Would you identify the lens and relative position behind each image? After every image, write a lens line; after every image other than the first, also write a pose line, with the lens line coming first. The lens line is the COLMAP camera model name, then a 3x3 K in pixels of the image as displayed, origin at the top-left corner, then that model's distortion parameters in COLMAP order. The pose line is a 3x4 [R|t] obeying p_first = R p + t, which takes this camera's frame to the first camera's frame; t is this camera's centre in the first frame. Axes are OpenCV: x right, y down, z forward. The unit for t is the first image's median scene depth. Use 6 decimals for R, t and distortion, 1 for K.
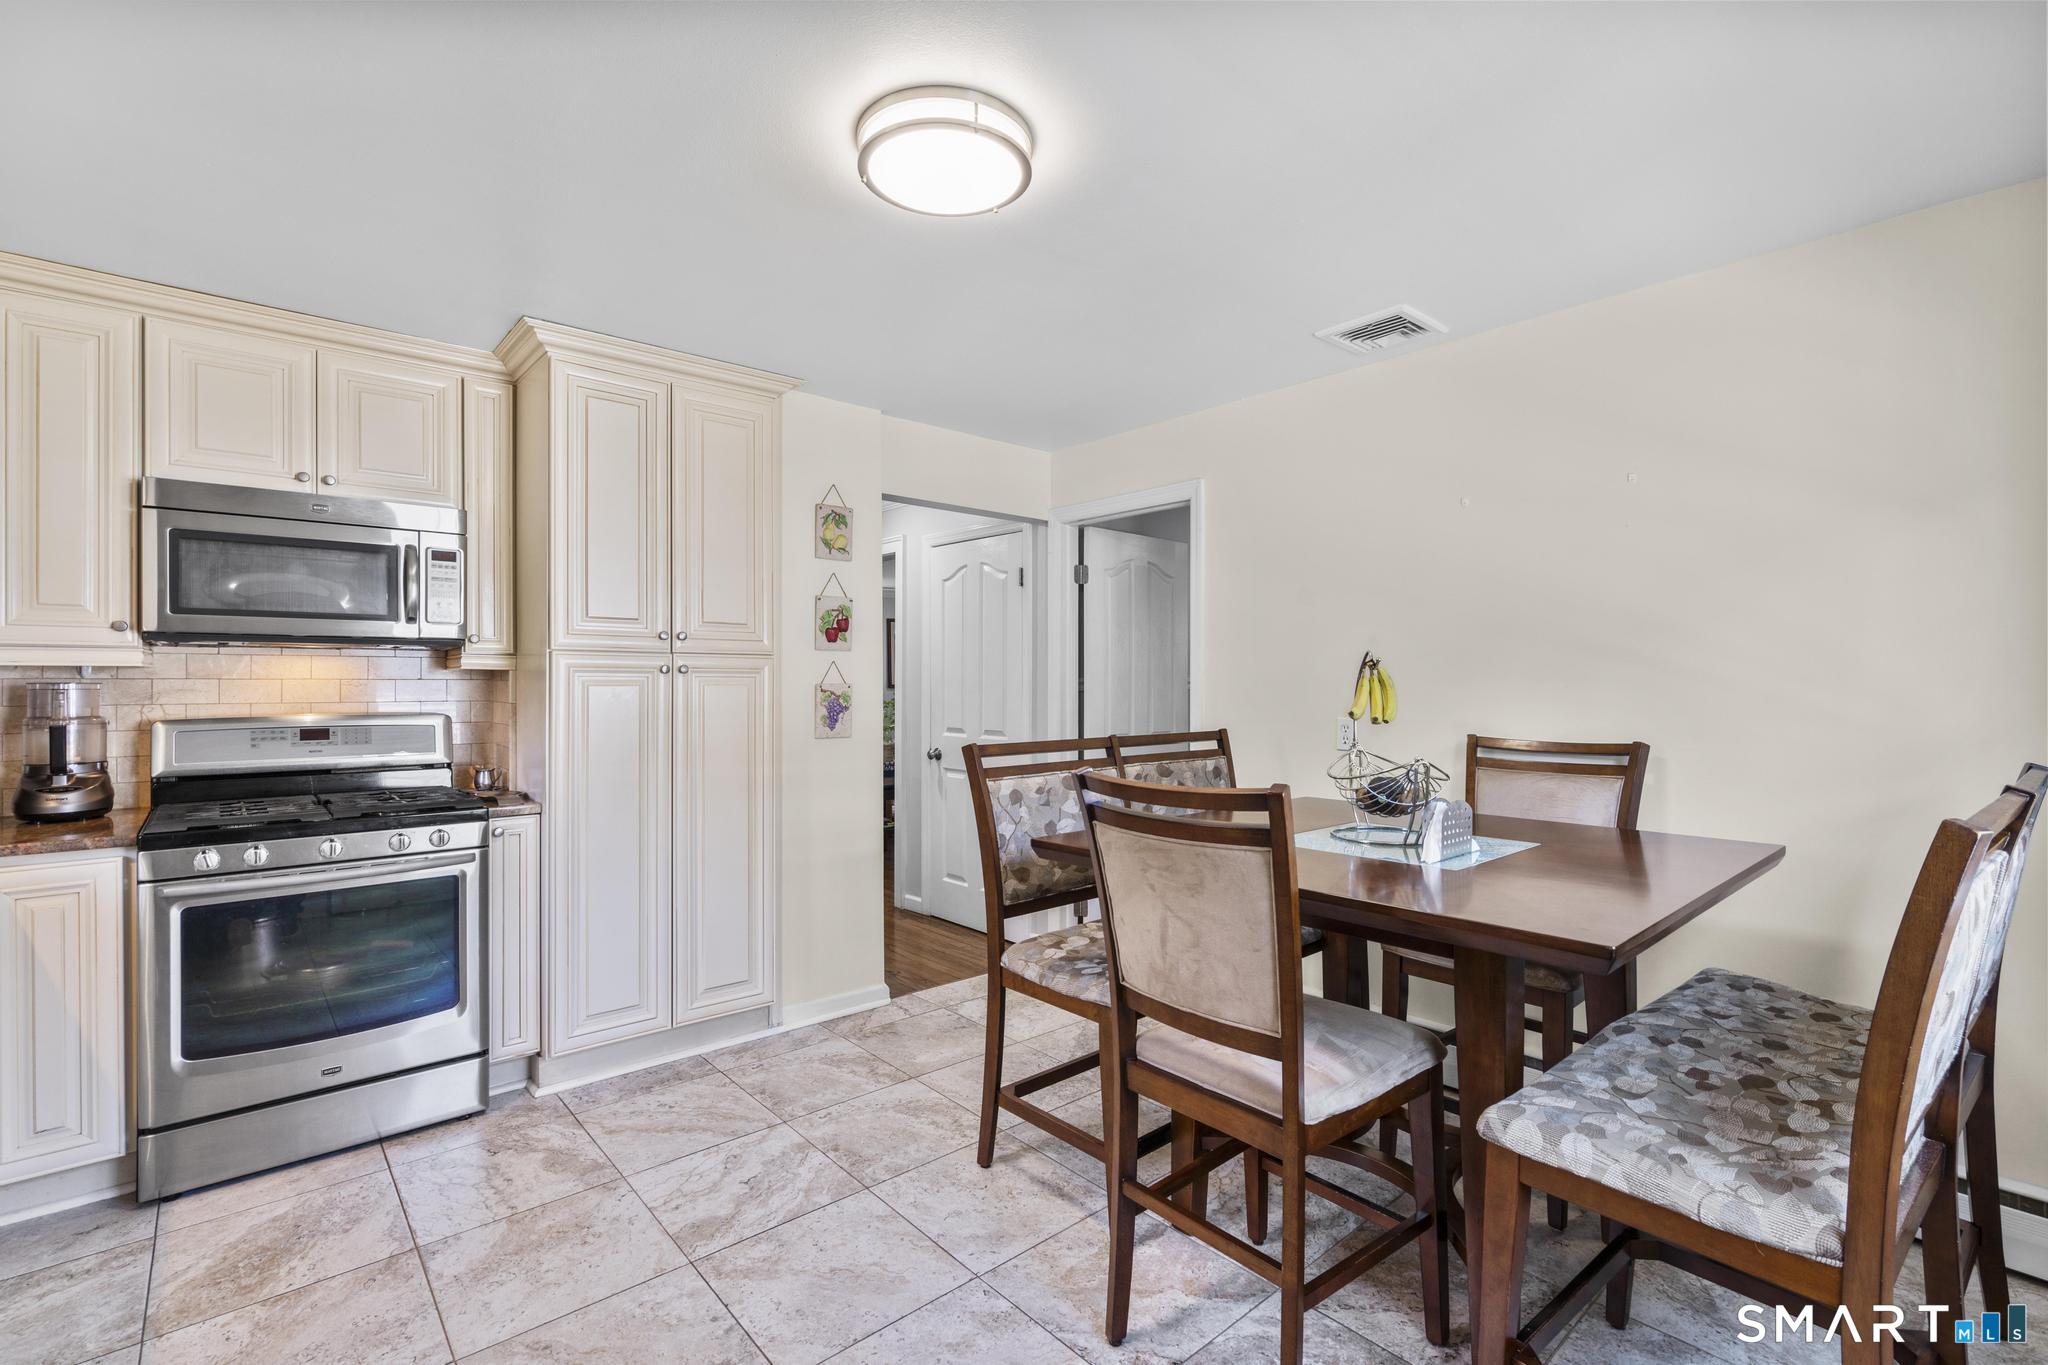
lens RADIAL K [[919.9, 0, 1016.7], [0, 919.9, 682.1], [0, 0, 1]] dist [-0.006929, 0.003018]
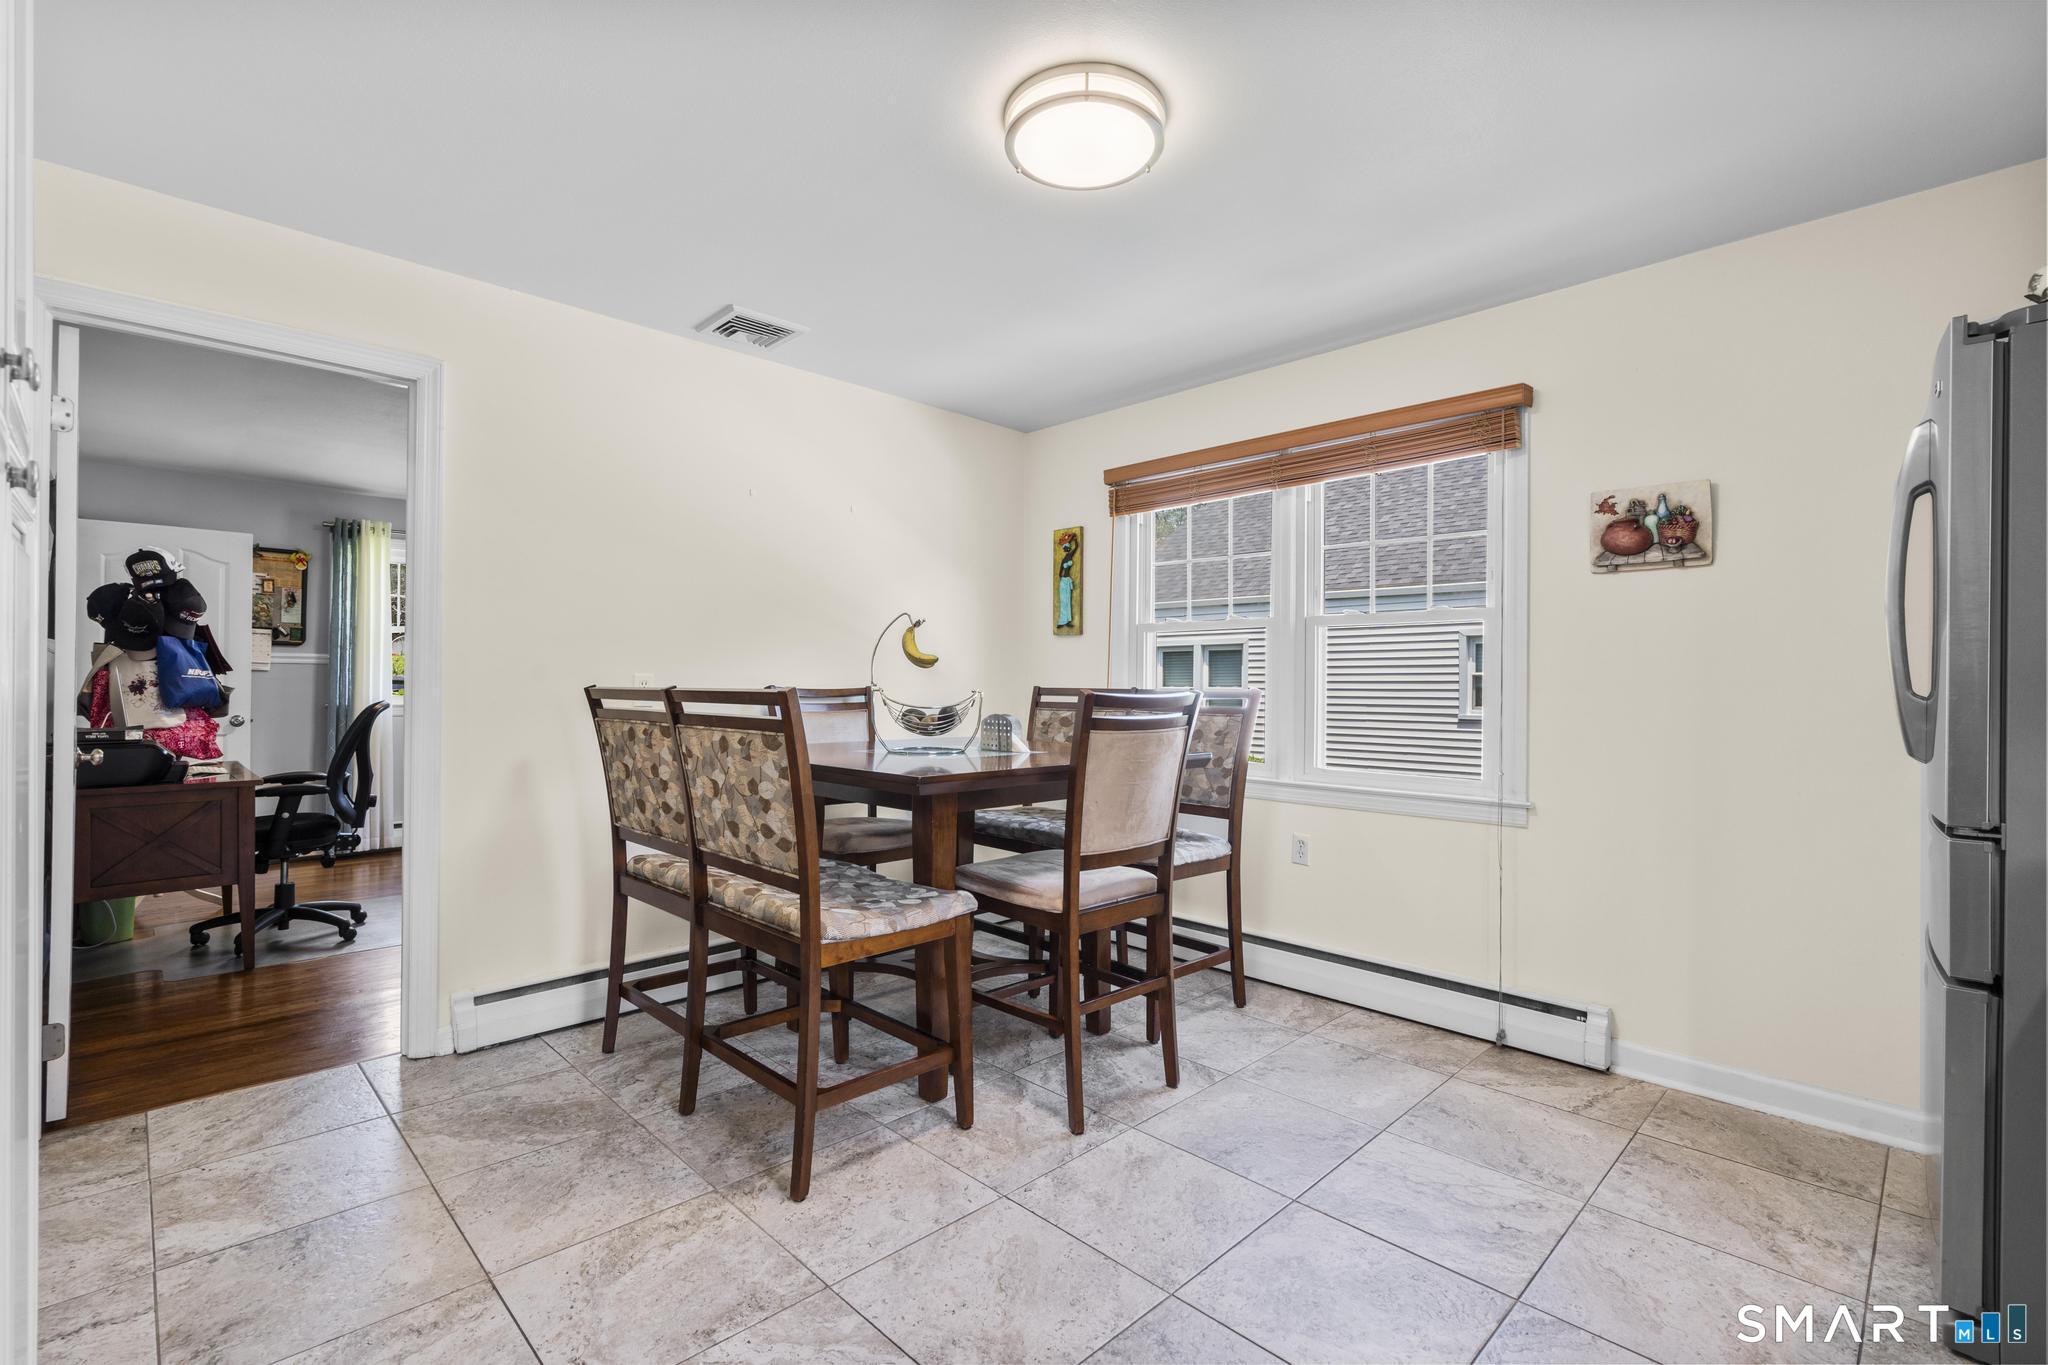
lens RADIAL K [[919.9, 0, 1022.6], [0, 919.9, 684.3], [0, 0, 1]] dist [-0.006929, 0.003018]
pose [[-0.064082, 0.002054, 0.997943, -0.753343], [-0.001925, 0.999996, -0.002181, 0.064675], [-0.997943, -0.002061, -0.064078, 0.751526]]
